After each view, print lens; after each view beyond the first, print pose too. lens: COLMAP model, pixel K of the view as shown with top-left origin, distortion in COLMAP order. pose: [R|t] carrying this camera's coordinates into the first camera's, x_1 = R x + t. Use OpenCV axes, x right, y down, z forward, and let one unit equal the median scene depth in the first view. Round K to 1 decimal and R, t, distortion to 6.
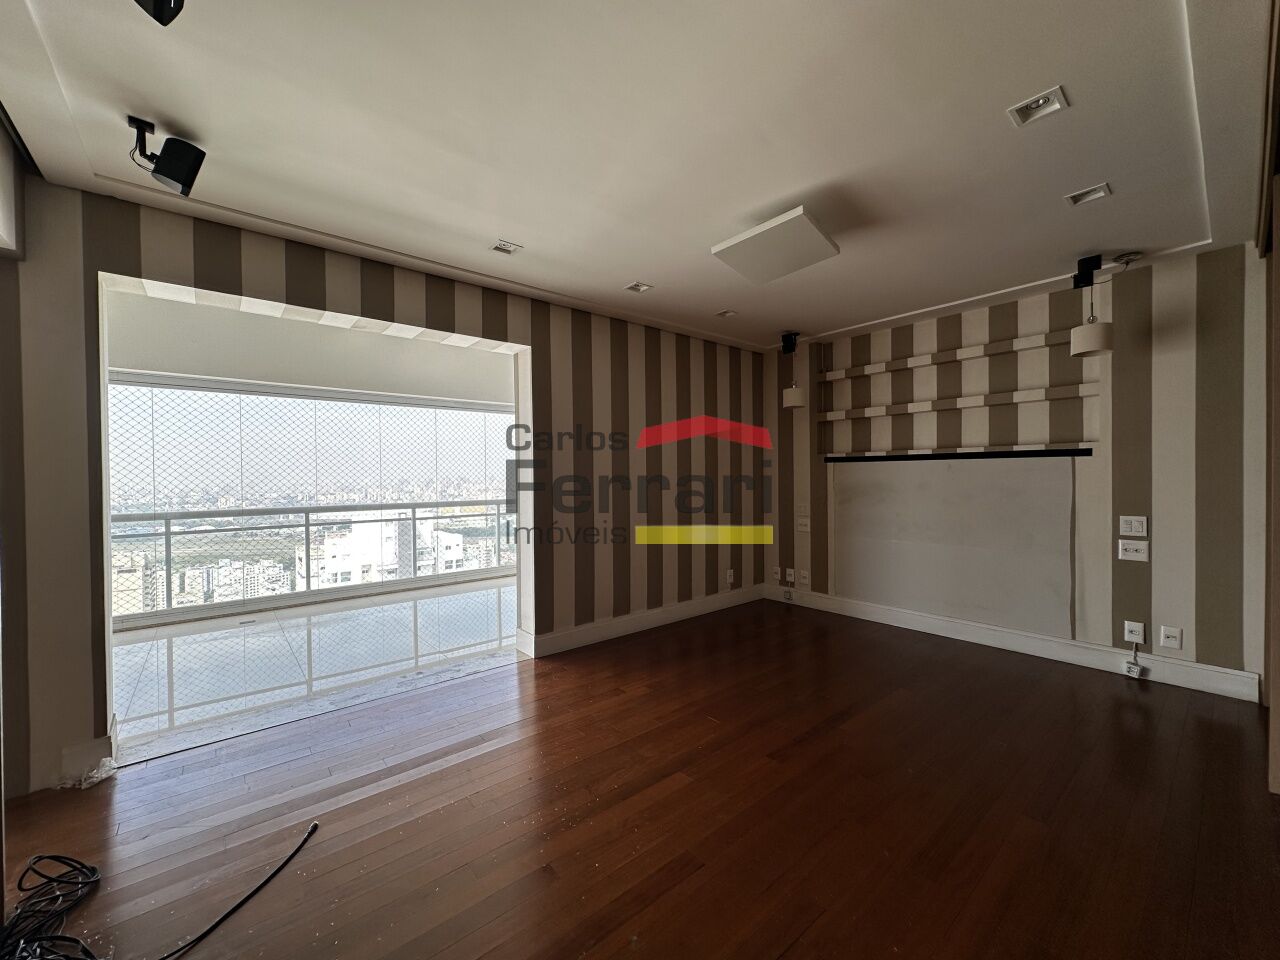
lens RADIAL K [[507.0, 0, 640.0], [0, 507.0, 480.0], [0, 0, 1]] dist [0.000857, 0.000851]
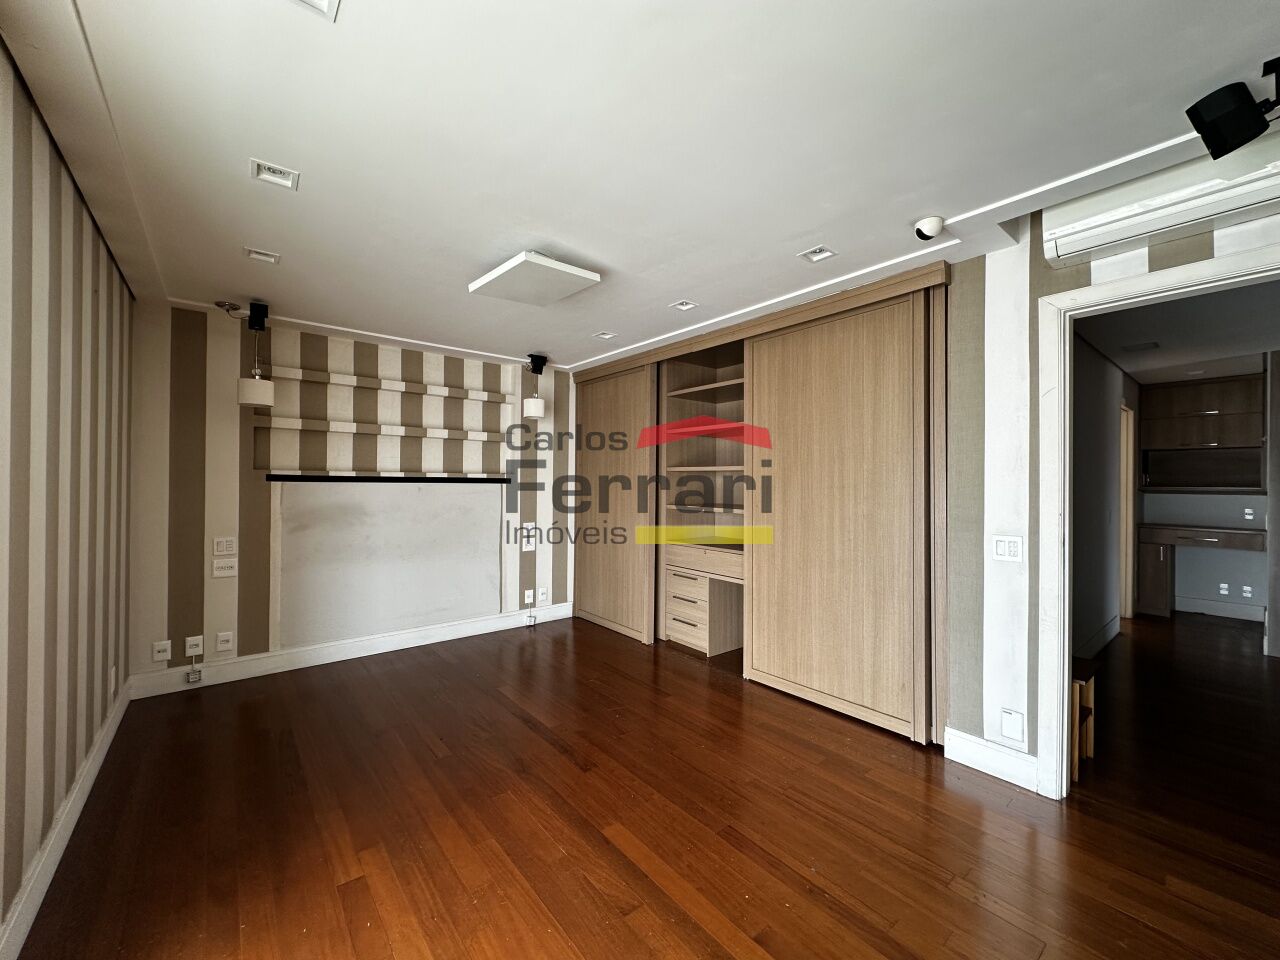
lens RADIAL K [[505.6, 0, 640.0], [0, 505.6, 480.0], [0, 0, 1]] dist [0.000245, 0.000195]
pose [[0.018570, 0.016594, 0.999690, -0.518074], [0.000416, 0.999862, -0.016604, -0.030821], [-0.999827, 0.000724, 0.018560, 0.550825]]
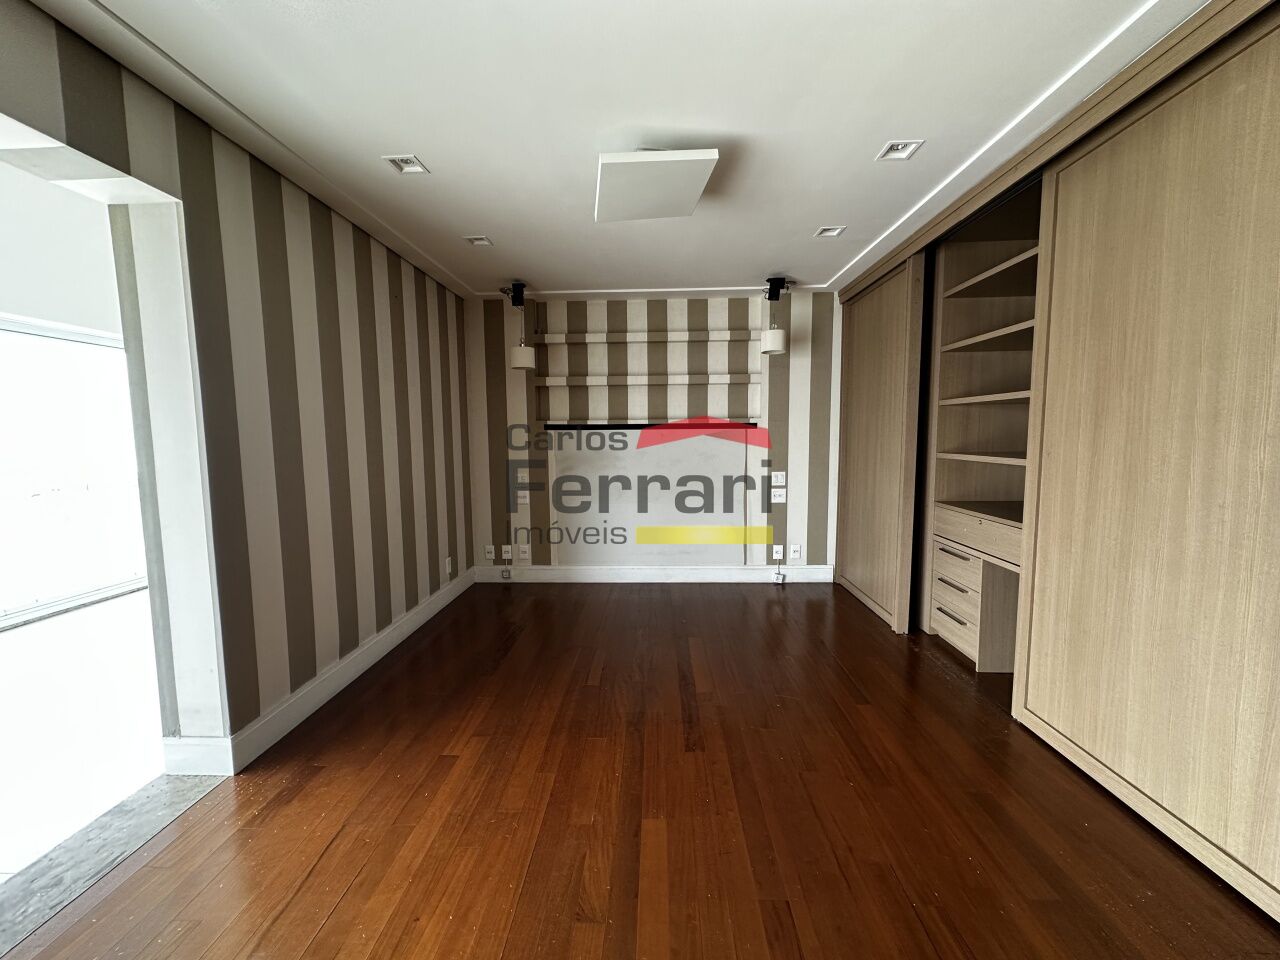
lens RADIAL K [[507.0, 0, 640.0], [0, 507.0, 480.0], [0, 0, 1]] dist [0.000857, 0.000851]
pose [[0.673286, -0.063010, 0.736692, -0.294866], [0.009125, 0.996994, 0.076935, -0.016227], [-0.739325, -0.045077, 0.671838, 0.292392]]
